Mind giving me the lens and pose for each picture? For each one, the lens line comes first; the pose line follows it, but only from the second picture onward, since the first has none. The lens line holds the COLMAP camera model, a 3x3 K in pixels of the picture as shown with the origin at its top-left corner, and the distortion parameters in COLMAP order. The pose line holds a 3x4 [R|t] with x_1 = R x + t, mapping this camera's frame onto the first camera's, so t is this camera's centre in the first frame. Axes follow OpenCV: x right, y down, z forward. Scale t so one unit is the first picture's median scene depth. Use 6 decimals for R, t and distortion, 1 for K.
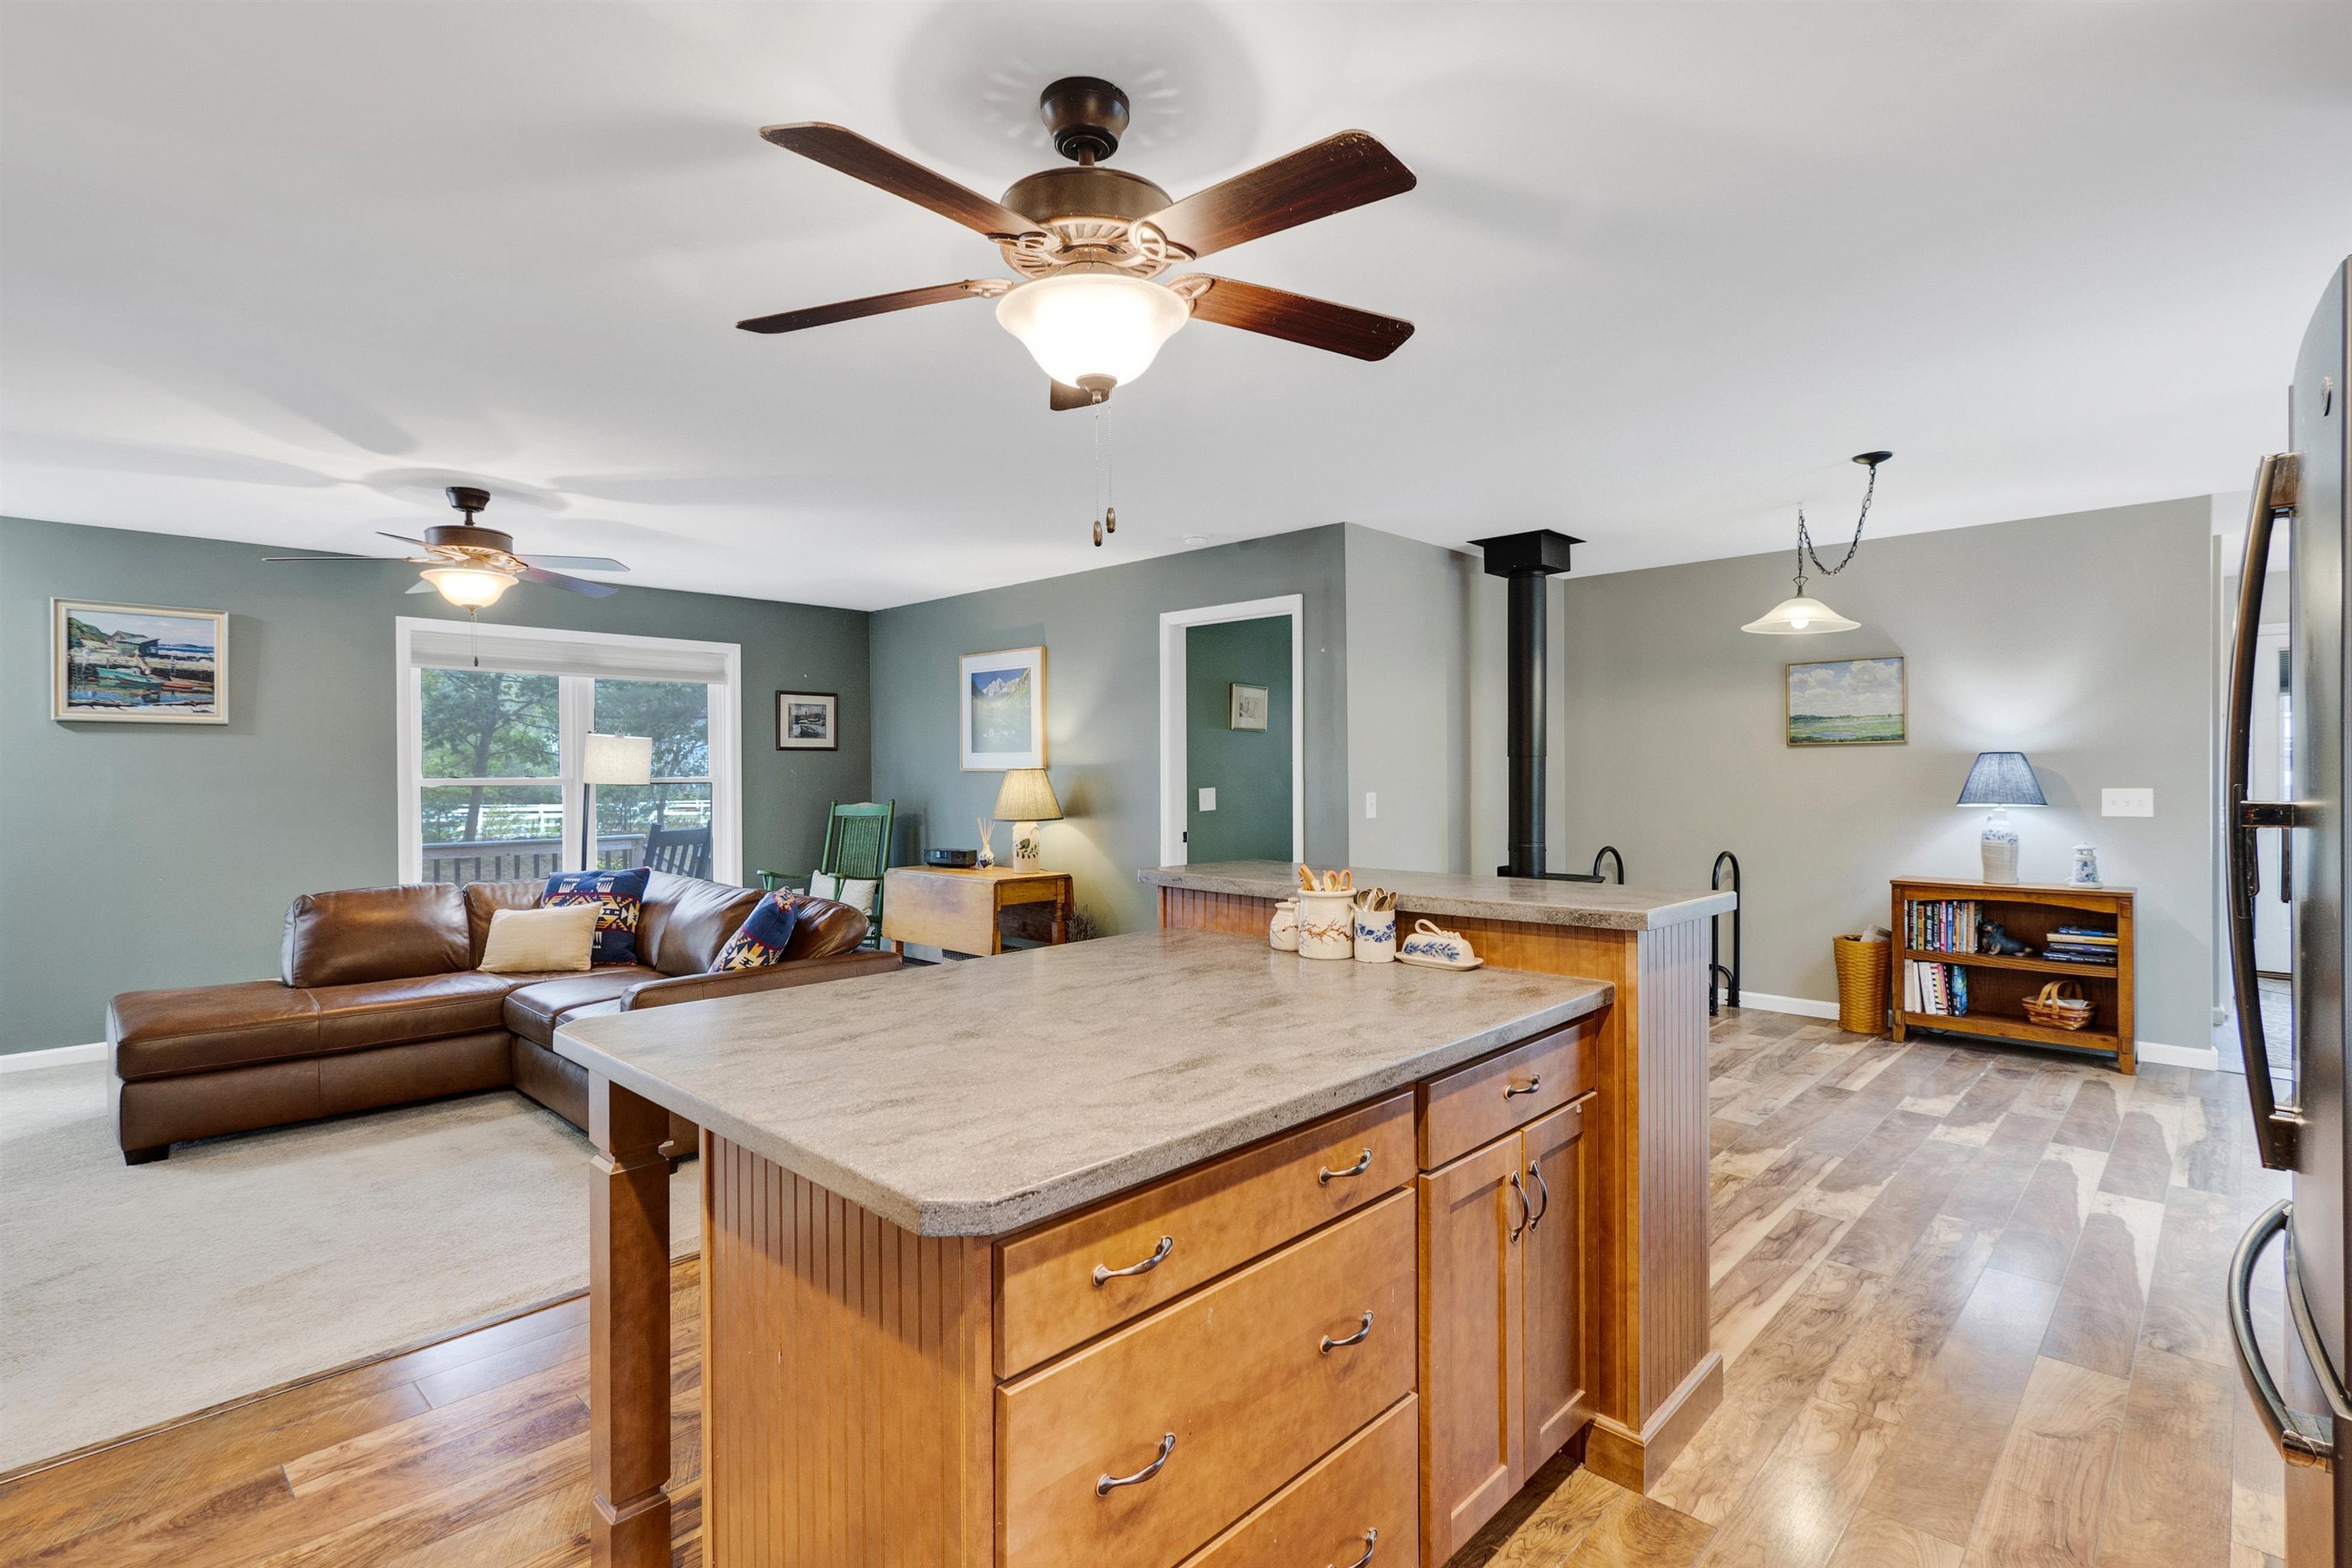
lens RADIAL K [[1114.6, 0, 1192.2], [0, 1114.6, 760.4], [0, 0, 1]] dist [0.006269, -0.000088]
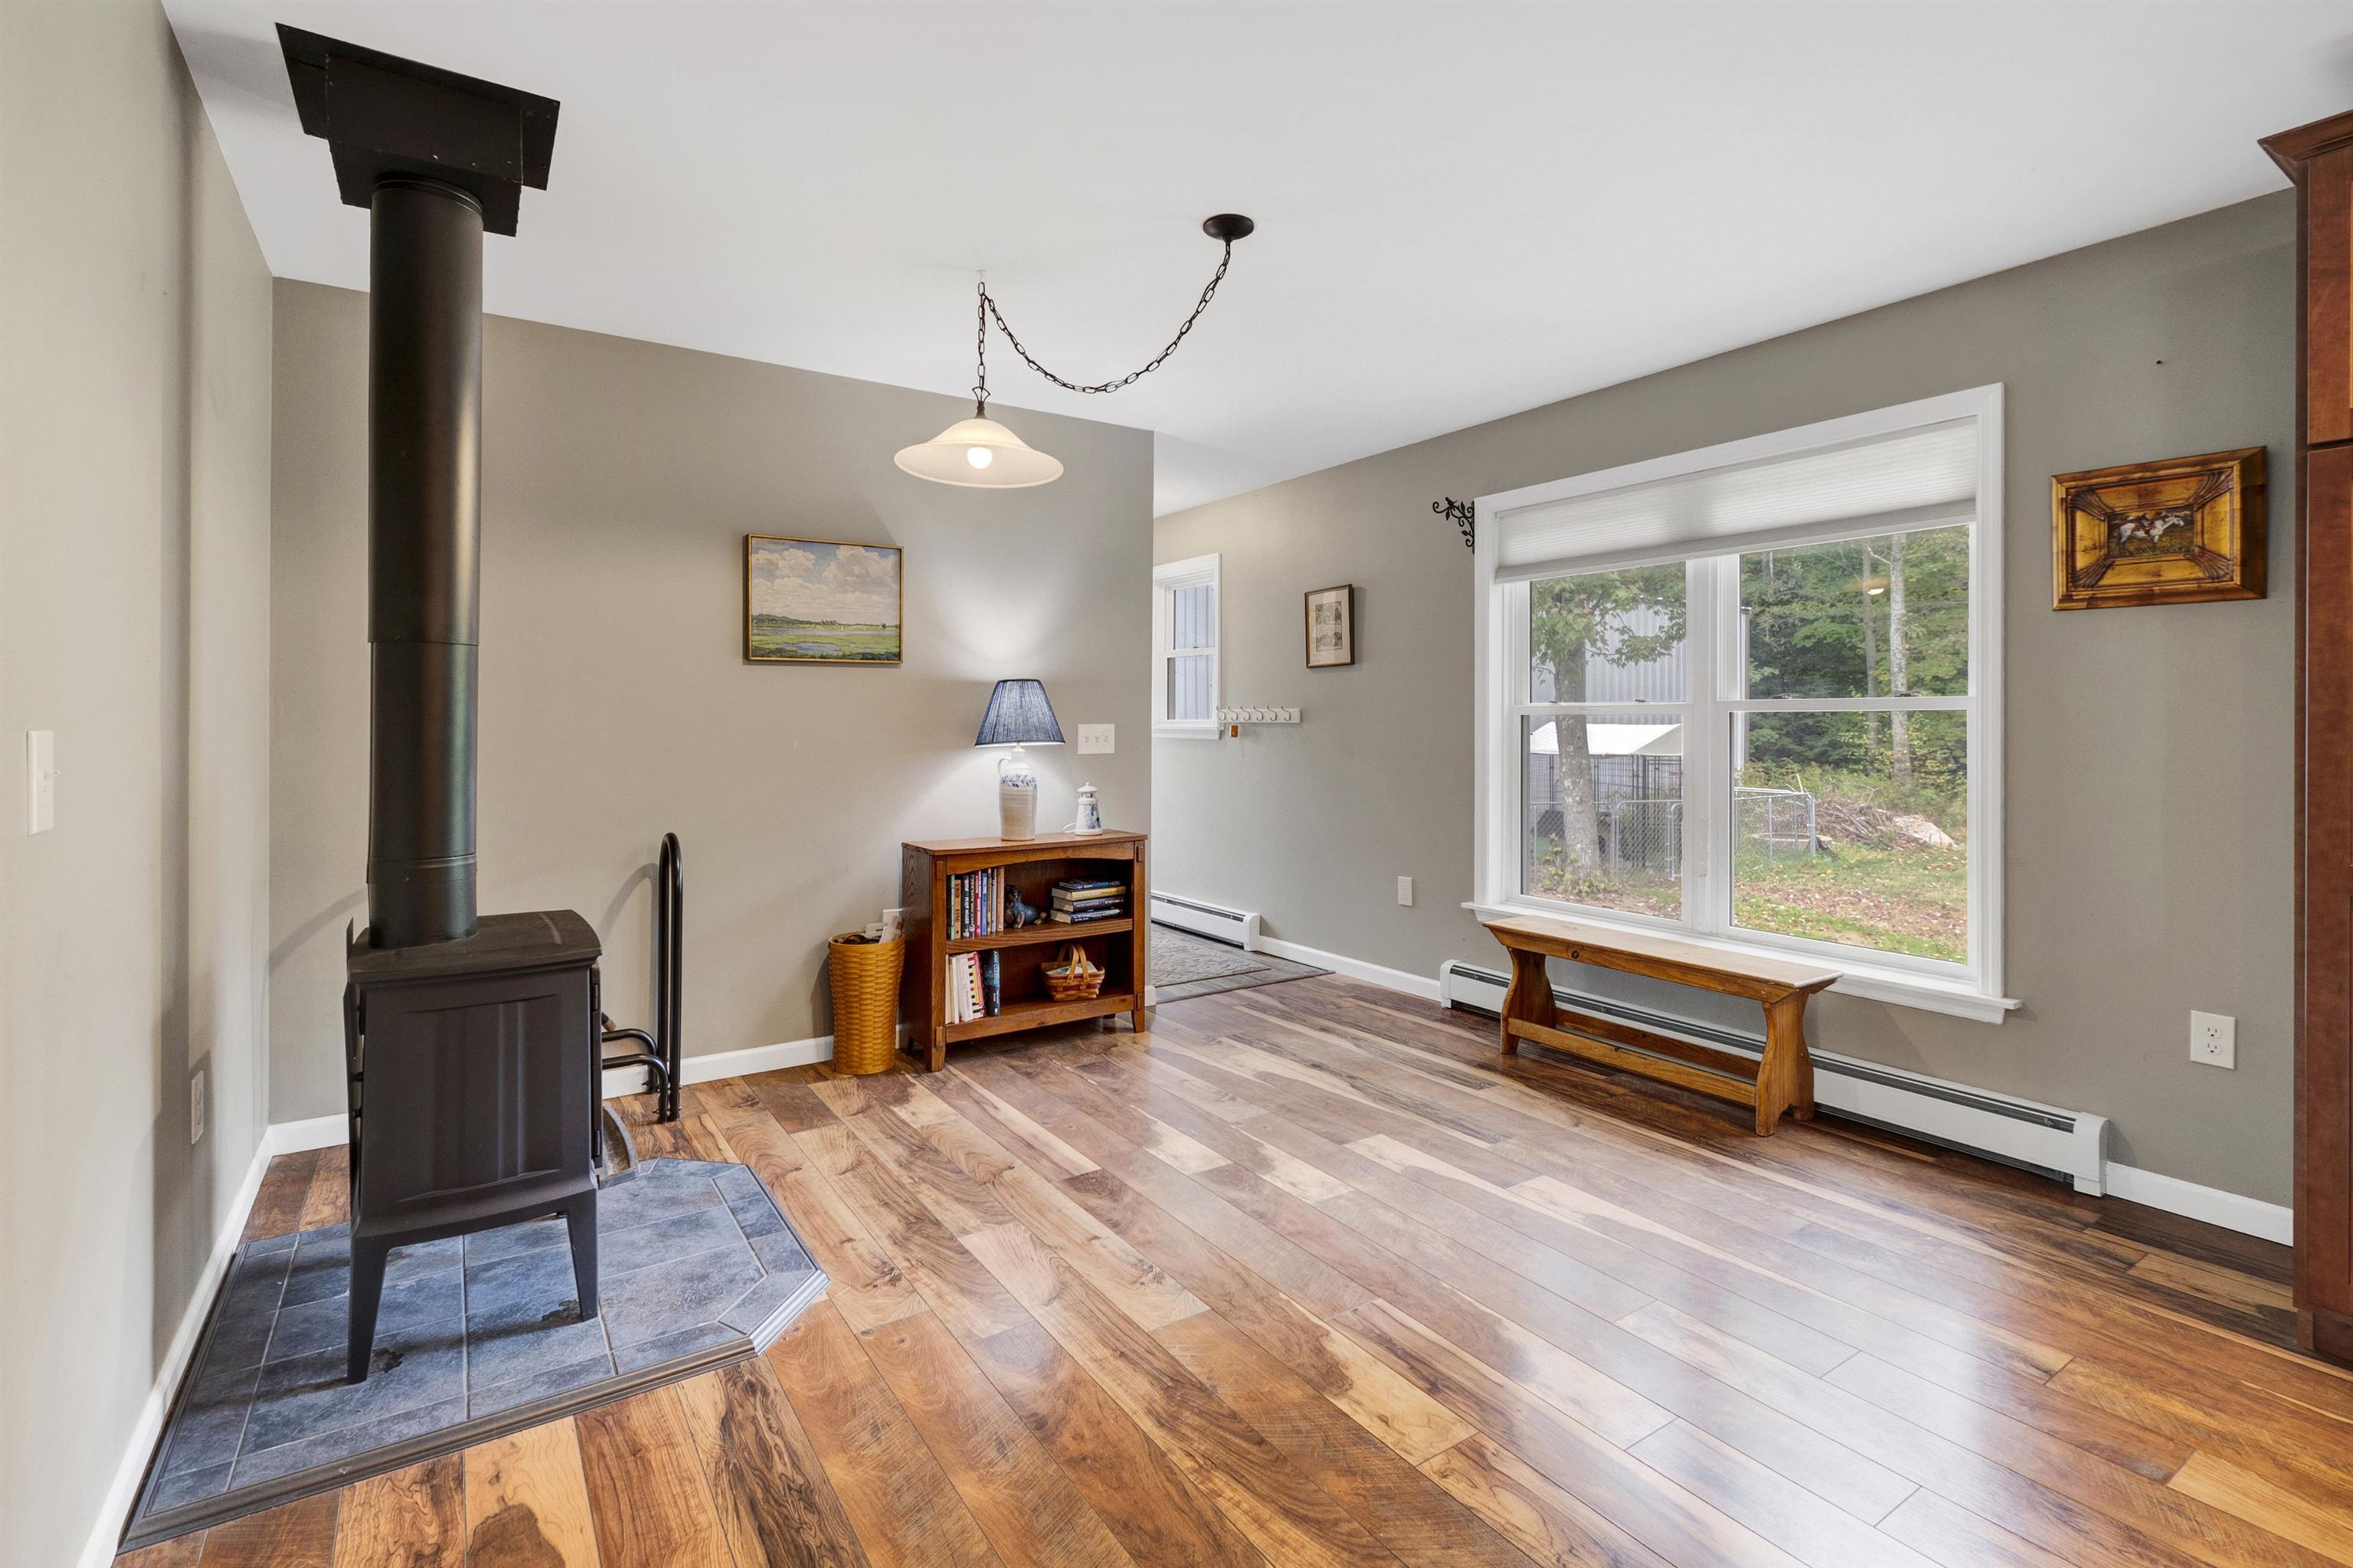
lens RADIAL K [[1086.7, 0, 1187.4], [0, 1086.7, 717.3], [0, 0, 1]] dist [0.012066, -0.000292]
pose [[0.211019, 0.010478, 0.977426, -0.032225], [-0.009920, 0.999914, -0.008577, 0.025483], [-0.977432, -0.007886, 0.211105, 0.704643]]
